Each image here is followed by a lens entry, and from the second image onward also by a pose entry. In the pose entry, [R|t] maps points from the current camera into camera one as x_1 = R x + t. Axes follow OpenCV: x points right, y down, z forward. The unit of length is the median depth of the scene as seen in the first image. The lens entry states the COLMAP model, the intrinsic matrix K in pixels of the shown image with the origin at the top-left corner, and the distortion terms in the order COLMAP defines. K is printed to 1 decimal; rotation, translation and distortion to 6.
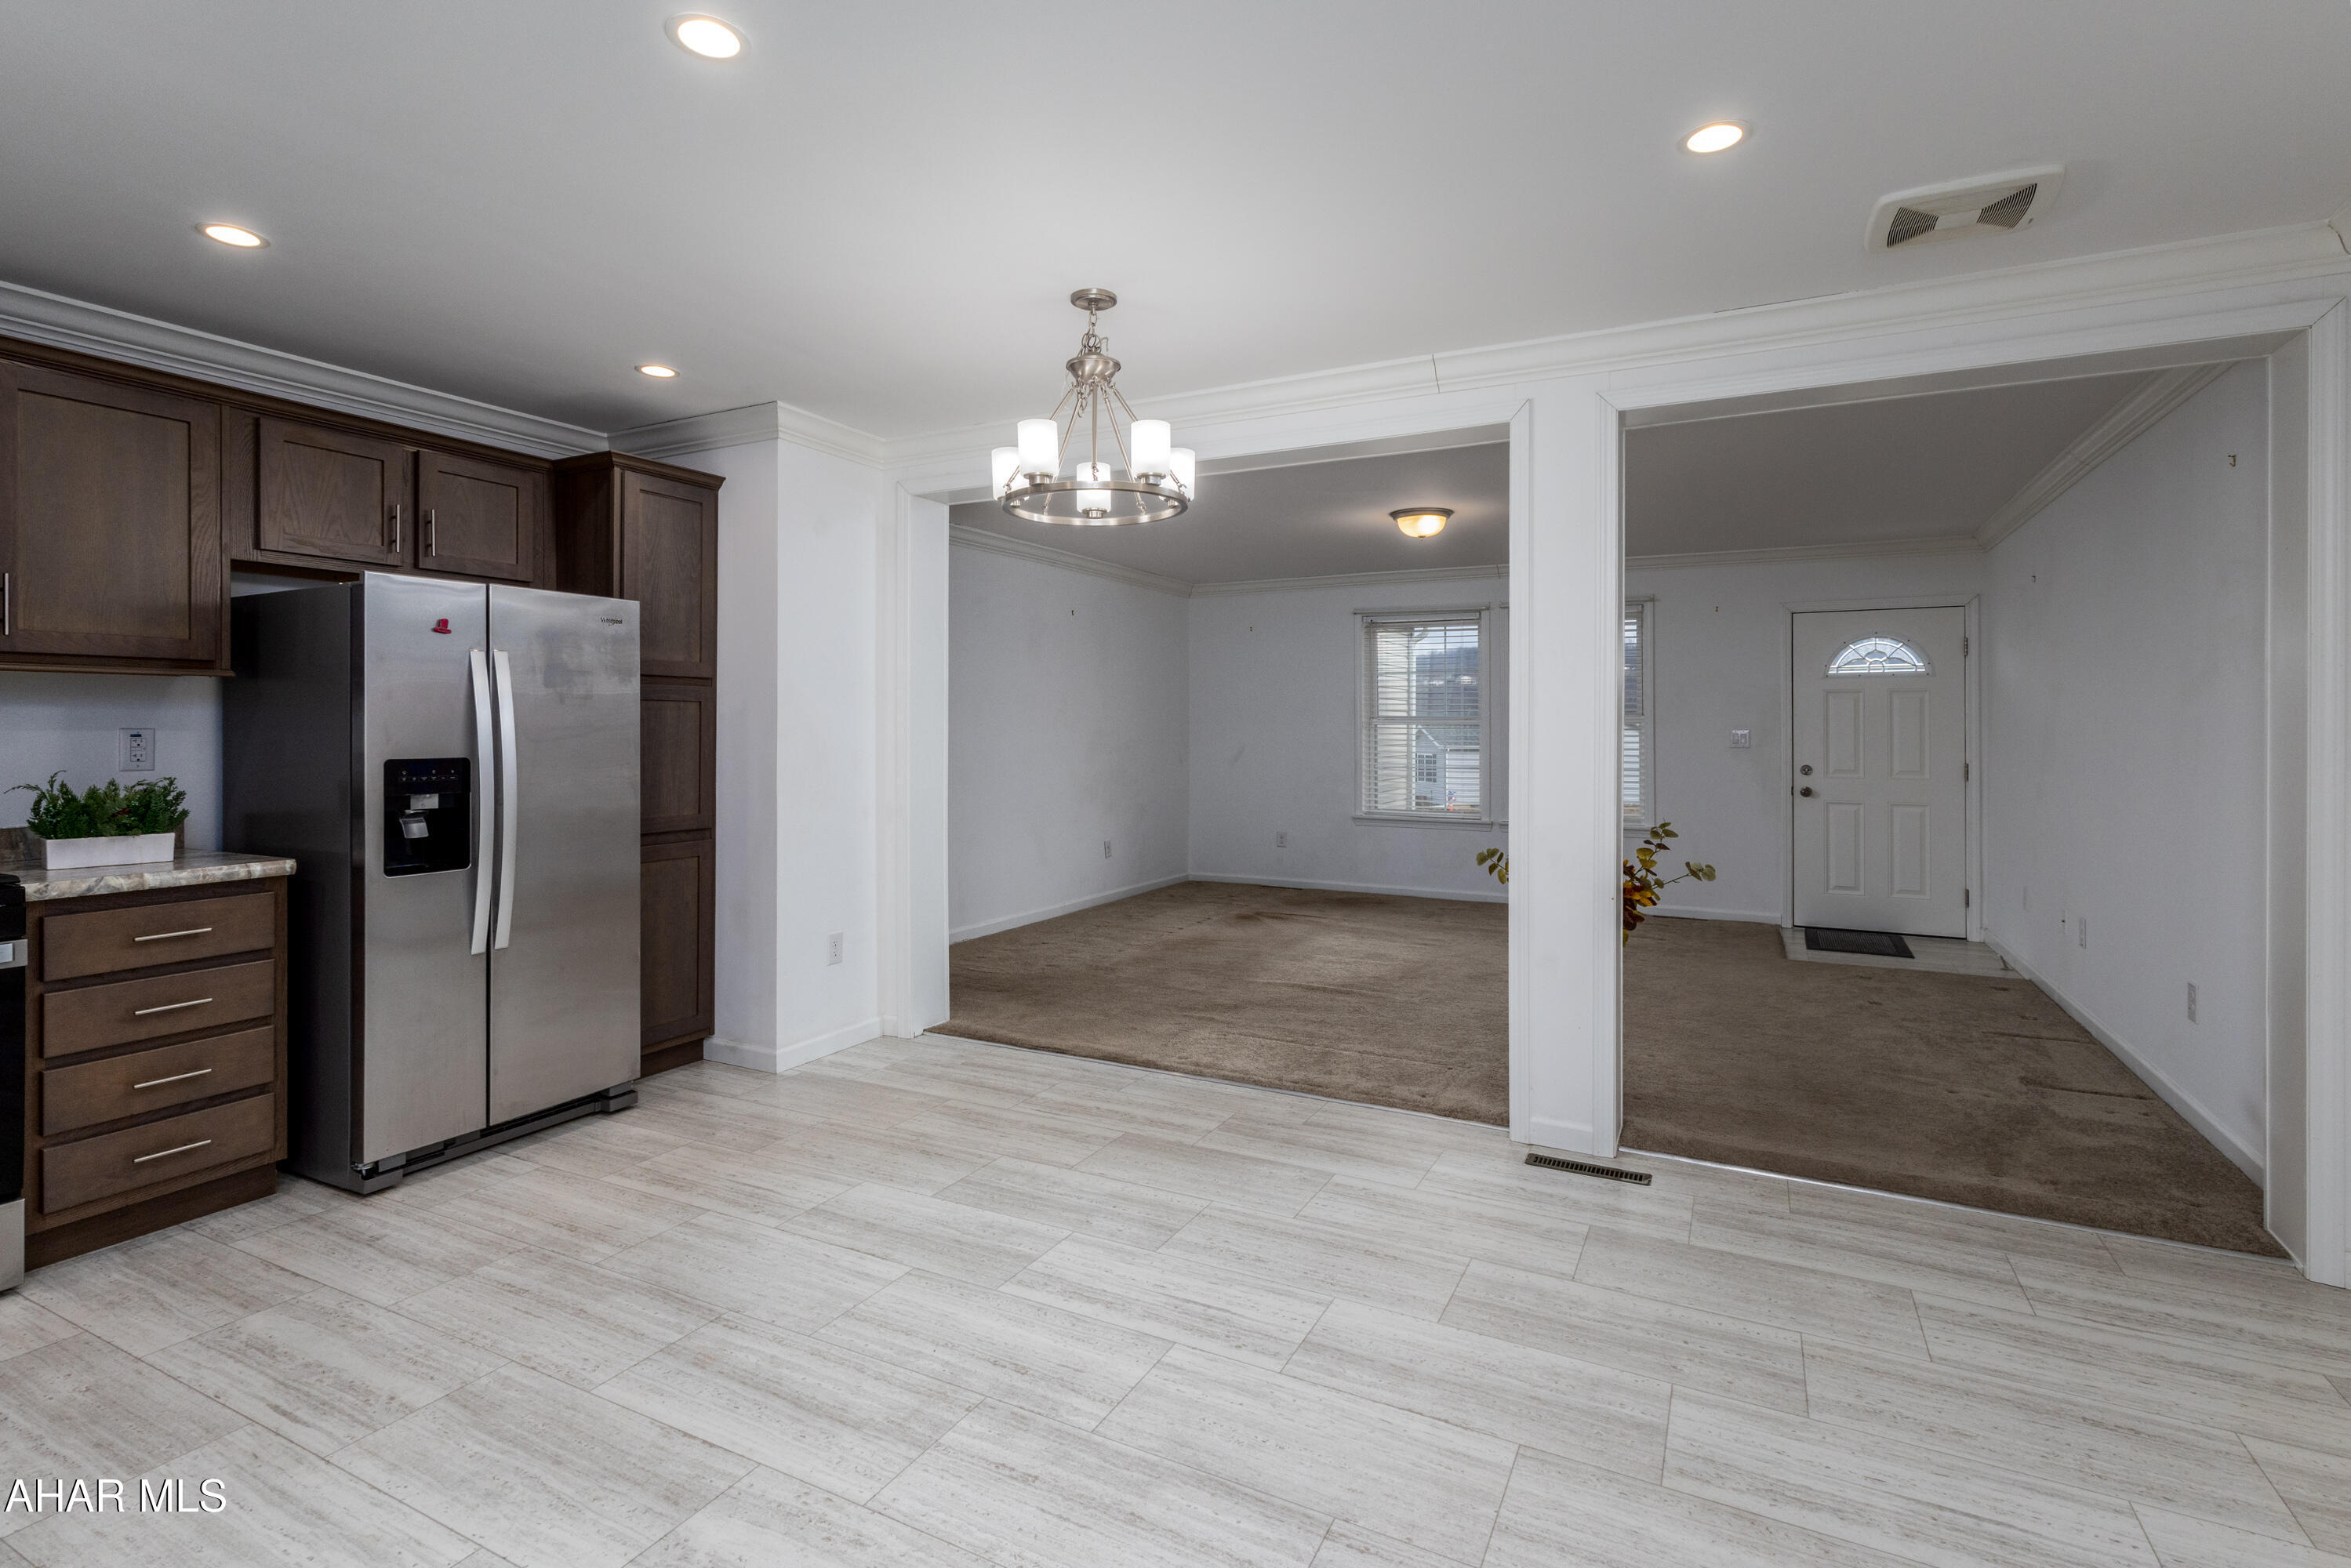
lens RADIAL K [[1125.4, 0, 1176.7], [0, 1125.4, 733.5], [0, 0, 1]] dist [0.002342, 0.000394]
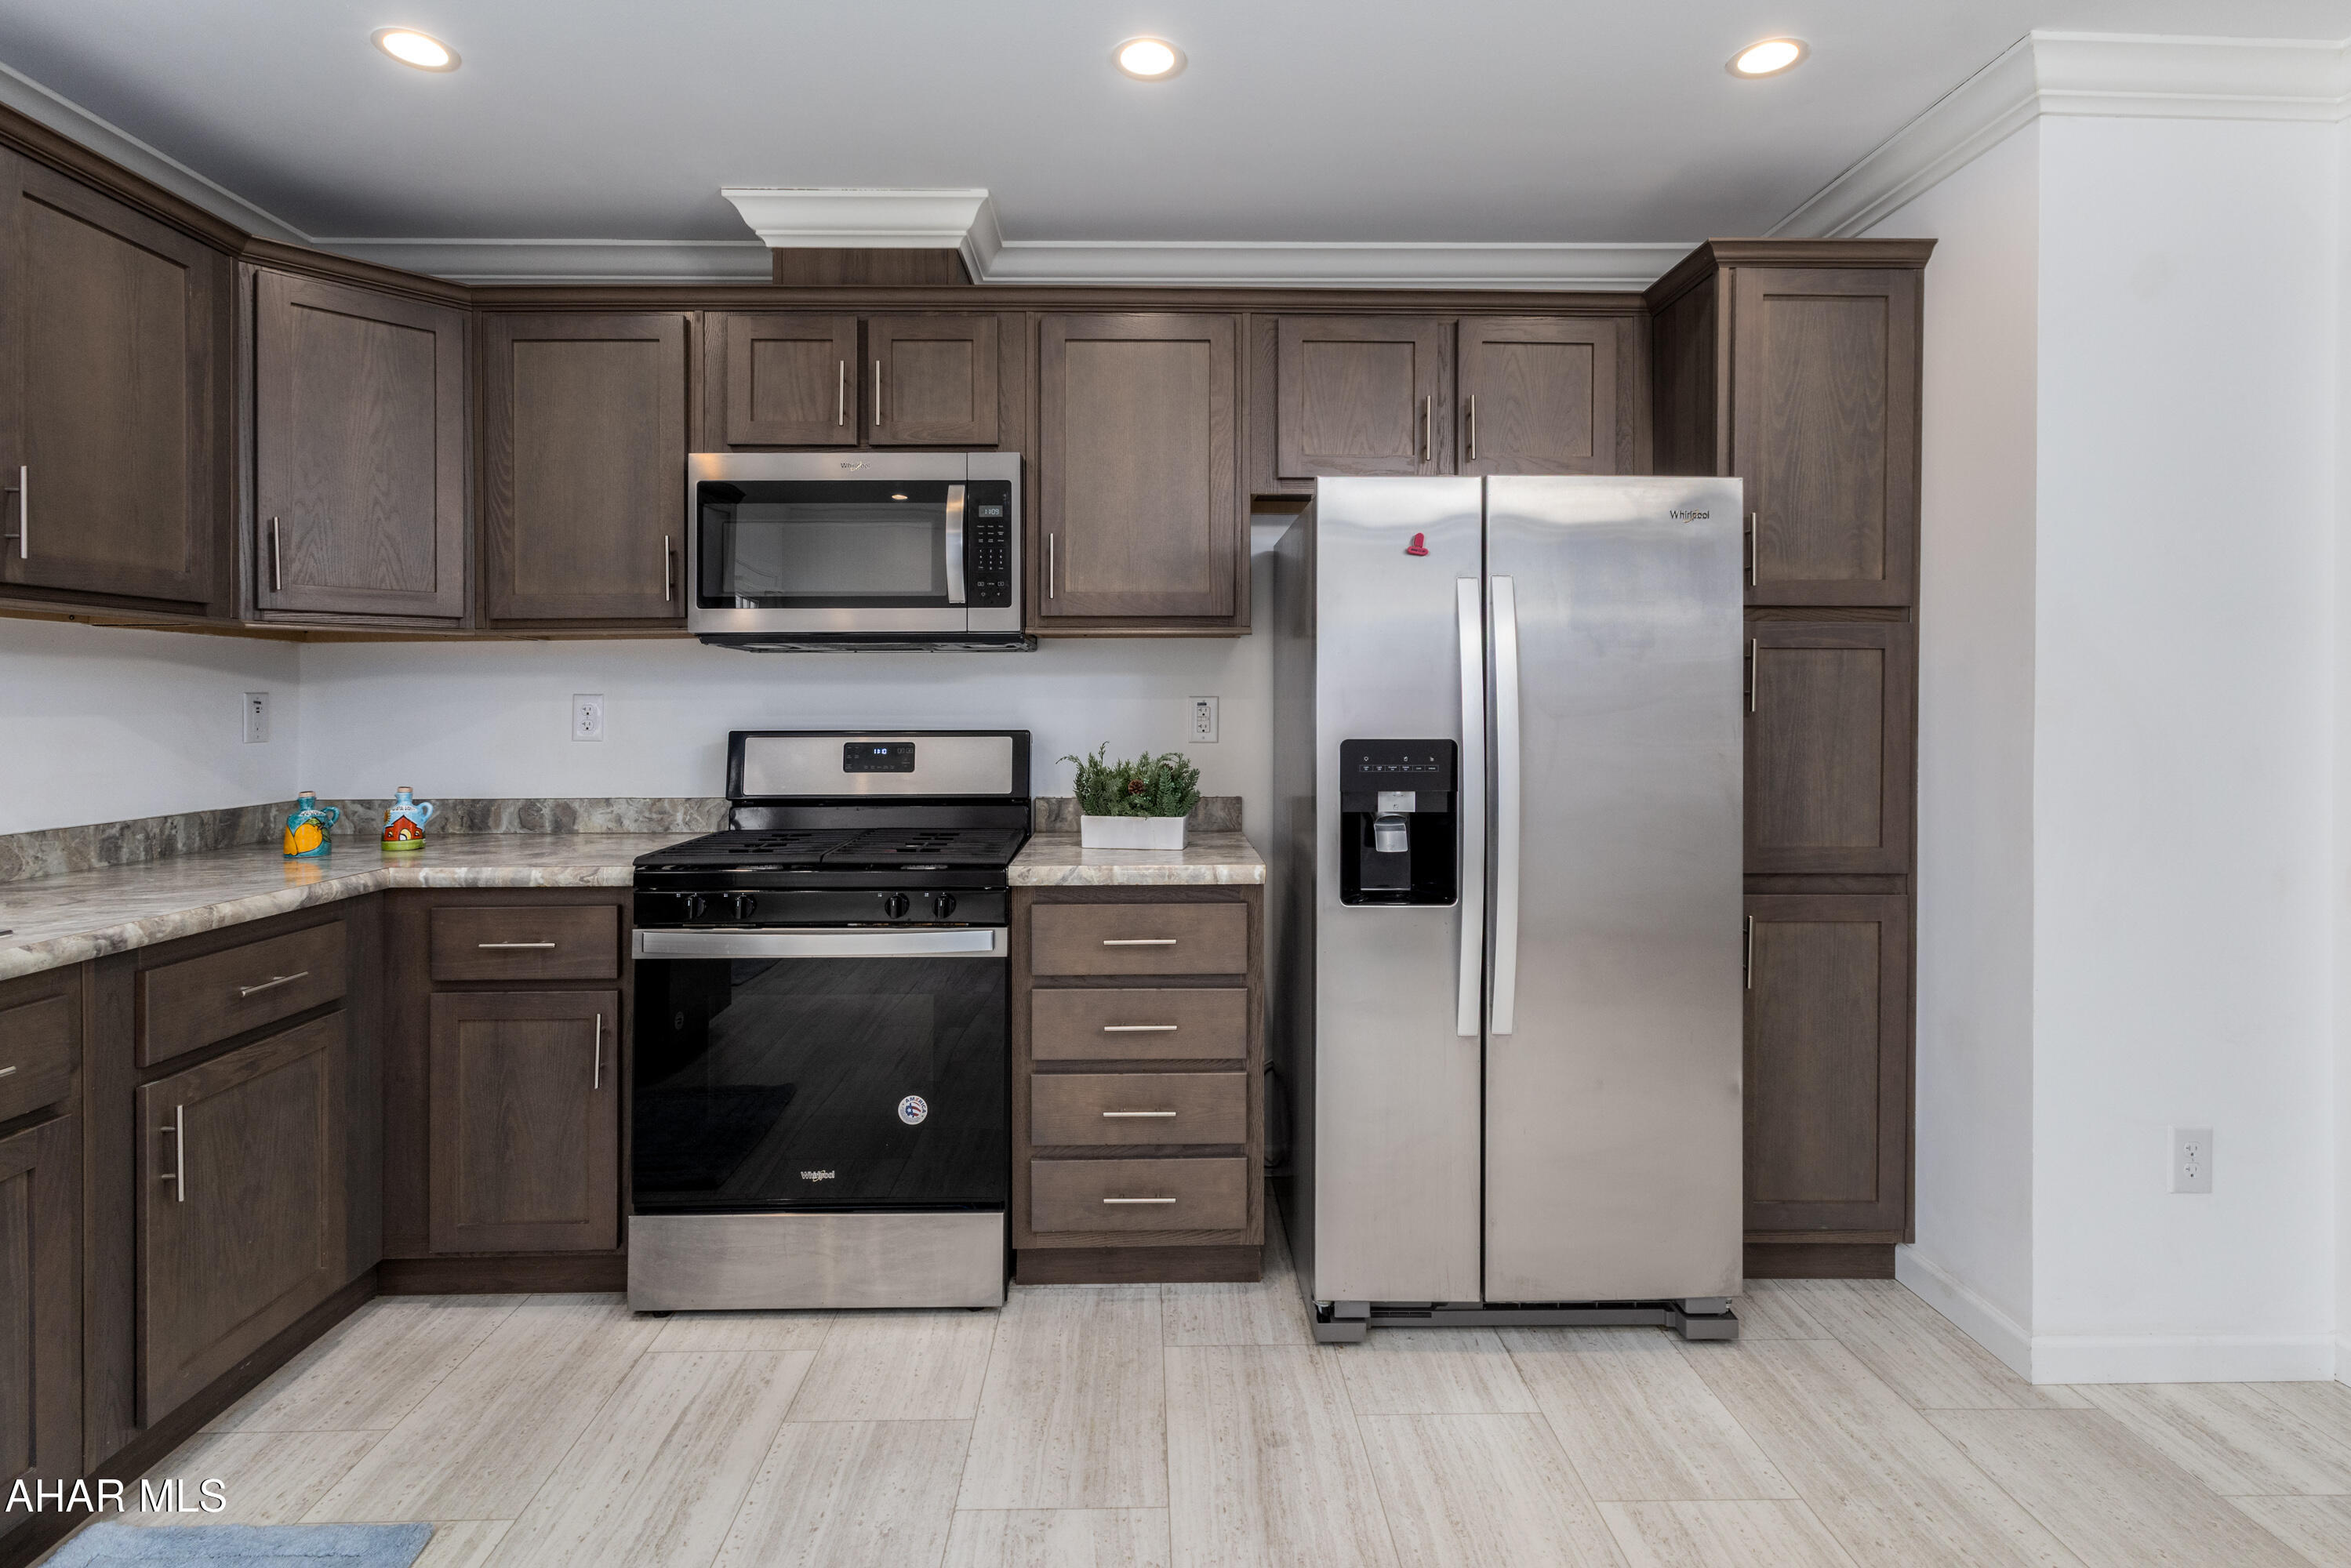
lens RADIAL K [[1168.2, 0, 1168.4], [0, 1168.2, 702.0], [0, 0, 1]] dist [0.005913, 0.001209]
pose [[0.480493, 0.002166, -0.876996, -0.105995], [-0.004392, 0.999990, 0.000064, -0.000096], [0.876988, 0.003821, 0.480498, 0.533667]]
